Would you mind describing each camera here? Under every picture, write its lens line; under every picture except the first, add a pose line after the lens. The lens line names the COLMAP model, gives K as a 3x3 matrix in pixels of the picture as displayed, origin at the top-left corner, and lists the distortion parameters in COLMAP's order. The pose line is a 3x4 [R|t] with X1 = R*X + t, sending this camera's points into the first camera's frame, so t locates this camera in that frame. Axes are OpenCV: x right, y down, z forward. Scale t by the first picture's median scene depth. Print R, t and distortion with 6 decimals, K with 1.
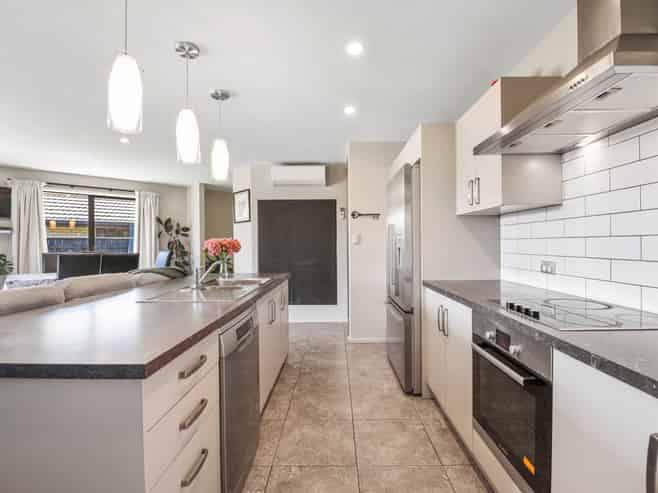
lens RADIAL K [[332.1, 0, 329.0], [0, 332.1, 246.5], [0, 0, 1]] dist [0.000234, 0.000136]
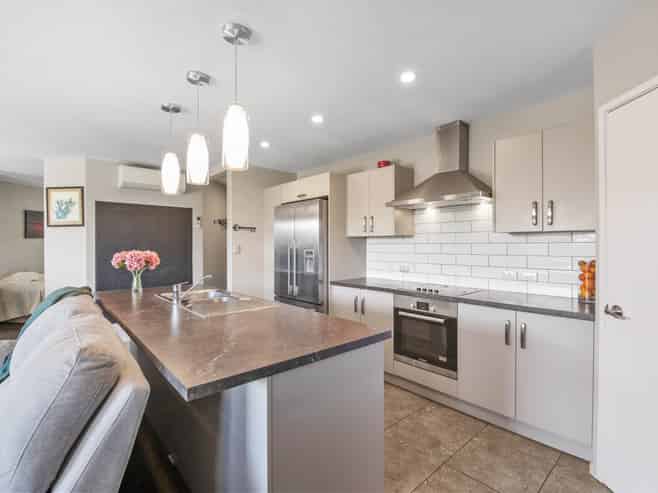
lens RADIAL K [[321.1, 0, 329.0], [0, 321.1, 246.5], [0, 0, 1]] dist [-0.004962, -0.000993]
pose [[0.731549, 0.005877, 0.681764, -0.689476], [-0.002195, 0.999978, -0.006264, -0.038586], [-0.681786, 0.003086, 0.731546, -0.025327]]
